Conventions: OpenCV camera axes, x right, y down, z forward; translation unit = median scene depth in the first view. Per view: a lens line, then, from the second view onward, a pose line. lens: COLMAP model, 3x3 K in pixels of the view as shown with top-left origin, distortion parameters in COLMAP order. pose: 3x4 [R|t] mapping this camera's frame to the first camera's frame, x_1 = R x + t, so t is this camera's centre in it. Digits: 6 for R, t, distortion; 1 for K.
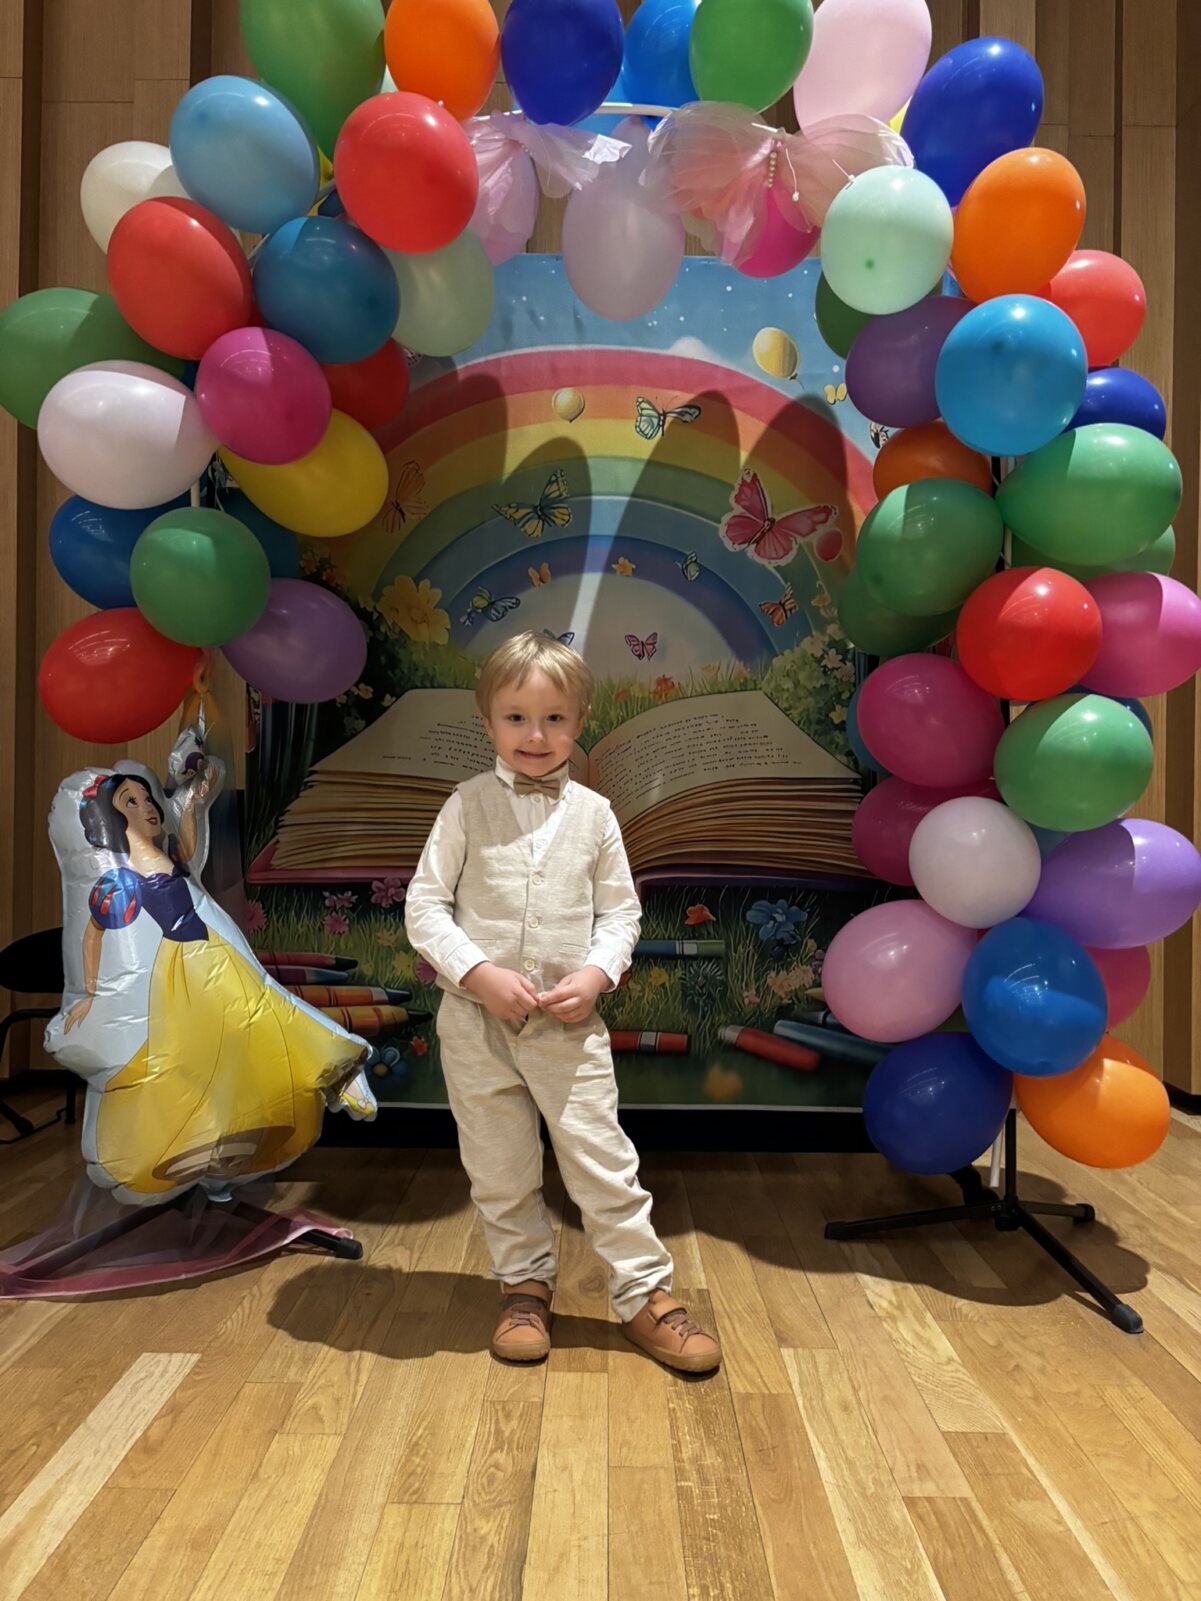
lens RADIAL K [[1221.4, 0, 596.2], [0, 1221.4, 810.2], [0, 0, 1]] dist [0.050552, -0.054982]
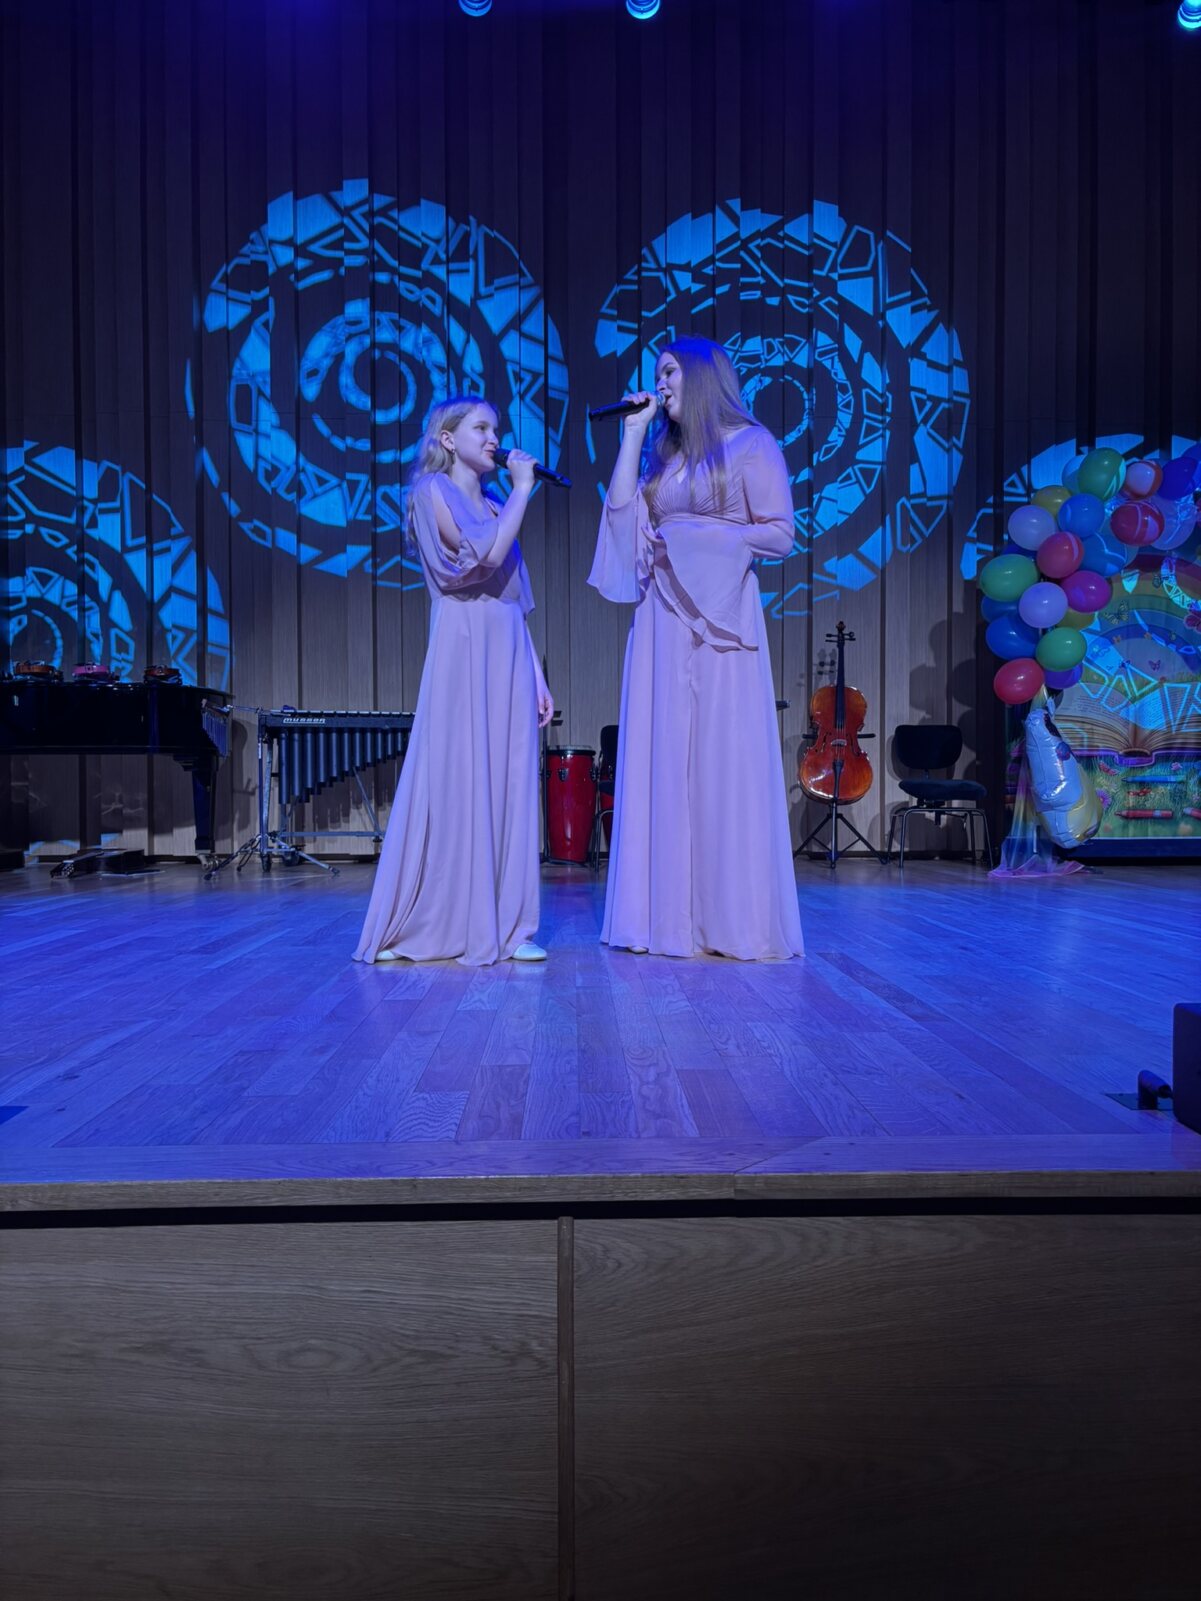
lens RADIAL K [[1223.2, 0, 614.6], [0, 1223.2, 803.1], [0, 0, 1]] dist [0.022009, 0.005274]
pose [[0.998918, -0.017473, 0.043089, -1.629163], [0.016479, 0.999593, 0.023307, 0.107901], [-0.043478, -0.022572, 0.998799, -2.105886]]
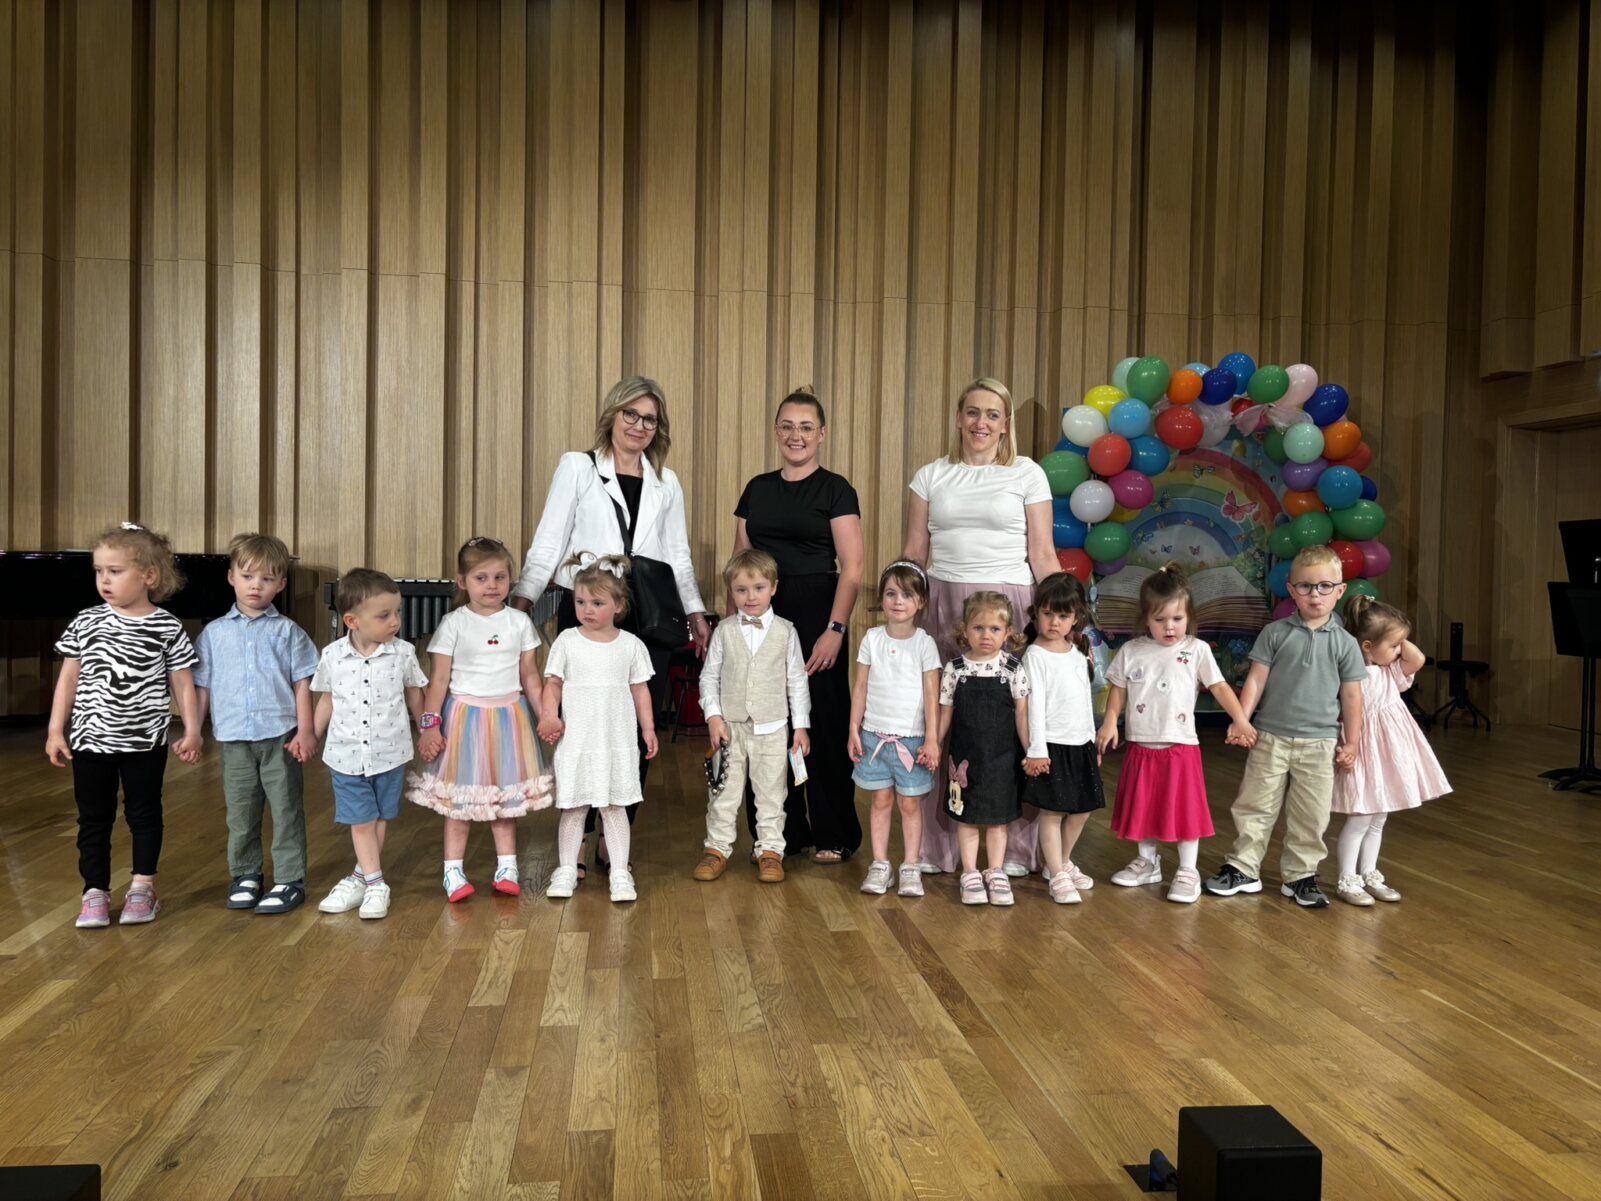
lens RADIAL K [[1222.0, 0, 823.6], [0, 1222.0, 603.7], [0, 0, 1]] dist [0.028635, -0.009557]
pose [[0.986958, 0.000705, 0.160976, -1.652458], [-0.008845, 0.998717, 0.049858, -0.185043], [-0.160735, -0.050631, 0.985698, -2.189583]]
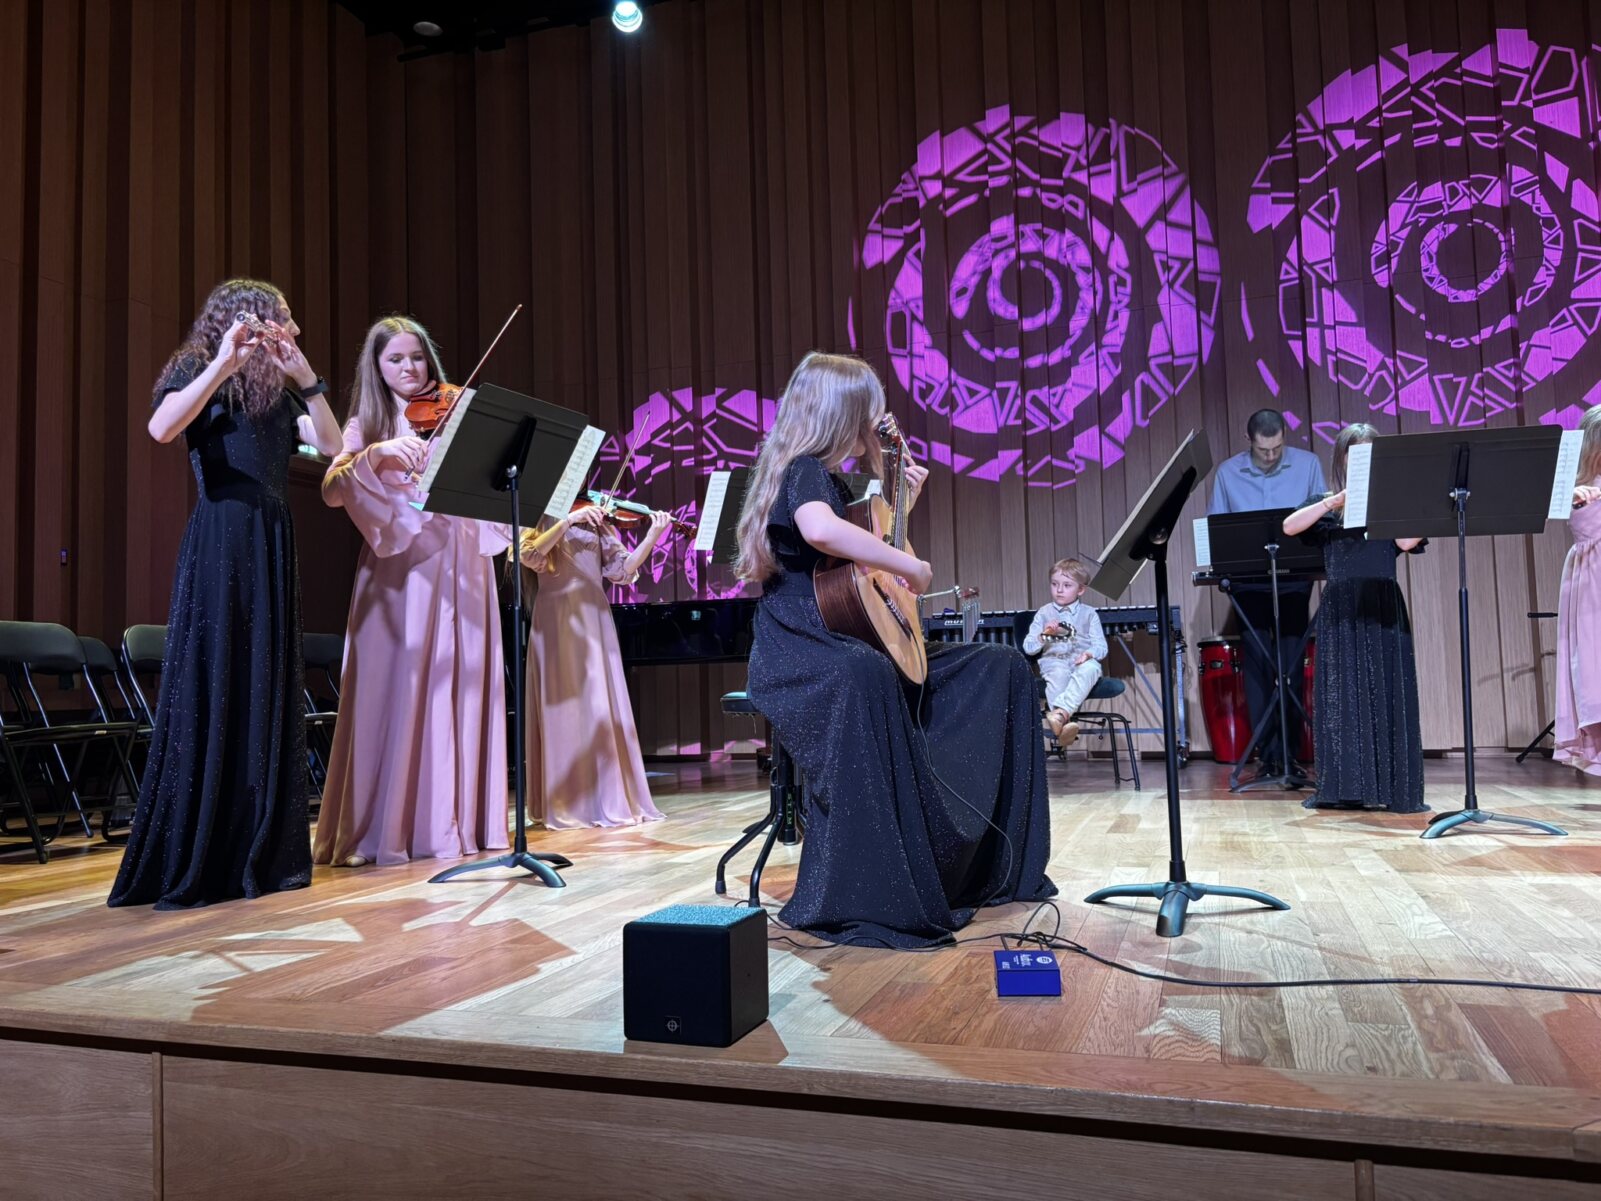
lens RADIAL K [[1219.5, 0, 795.9], [0, 1219.5, 606.9], [0, 0, 1]] dist [0.053604, -0.057921]
pose [[0.947196, -0.062766, -0.314452, -1.696178], [0.045397, 0.997027, -0.062266, 0.095151], [0.317425, 0.044703, 0.947229, -2.137280]]
